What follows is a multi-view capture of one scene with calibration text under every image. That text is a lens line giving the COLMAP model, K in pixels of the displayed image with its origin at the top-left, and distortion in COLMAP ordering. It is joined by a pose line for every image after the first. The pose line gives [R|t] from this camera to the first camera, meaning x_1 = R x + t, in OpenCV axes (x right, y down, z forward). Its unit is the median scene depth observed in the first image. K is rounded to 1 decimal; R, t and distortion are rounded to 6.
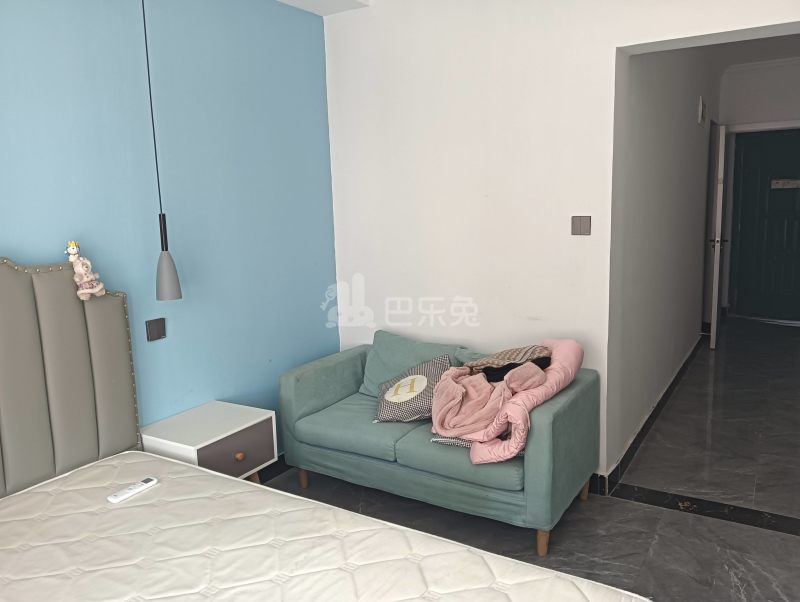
lens RADIAL K [[628.6, 0, 400.0], [0, 628.6, 301.0], [0, 0, 1]] dist [0.004785, -0.006178]
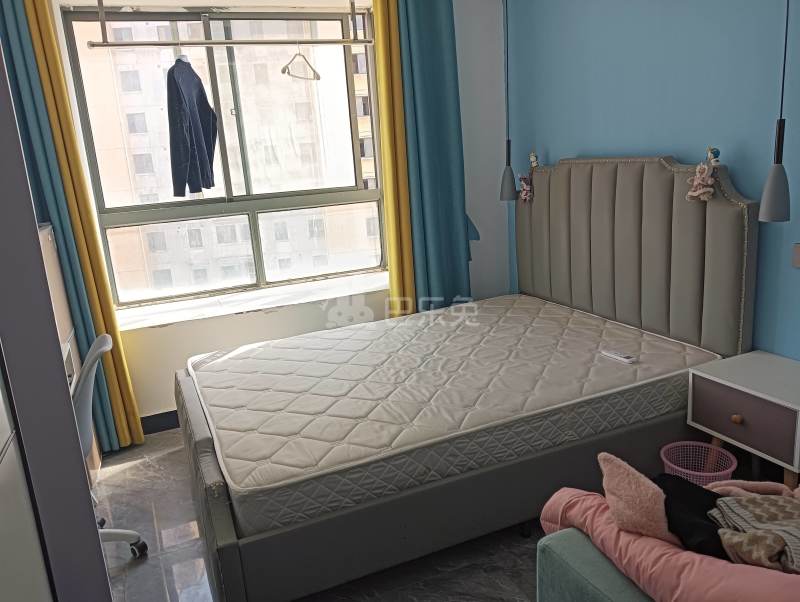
lens RADIAL K [[628.6, 0, 400.0], [0, 628.6, 301.0], [0, 0, 1]] dist [0.004785, -0.006178]
pose [[-0.572581, 0.266207, -0.775425, 0.684138], [-0.033448, 0.937443, 0.346527, -0.197079], [0.819166, 0.224351, -0.527858, 1.143956]]
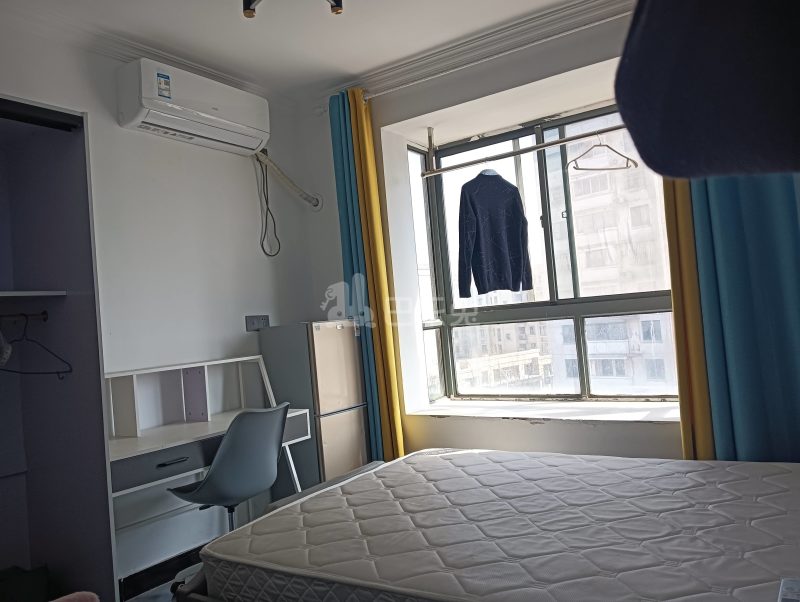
lens RADIAL K [[628.6, 0, 400.0], [0, 628.6, 301.0], [0, 0, 1]] dist [0.004785, -0.006178]
pose [[-0.992250, 0.120874, 0.028815, -0.072749], [0.123566, 0.984299, 0.126047, -0.112892], [-0.013127, 0.128630, -0.991606, 1.431462]]
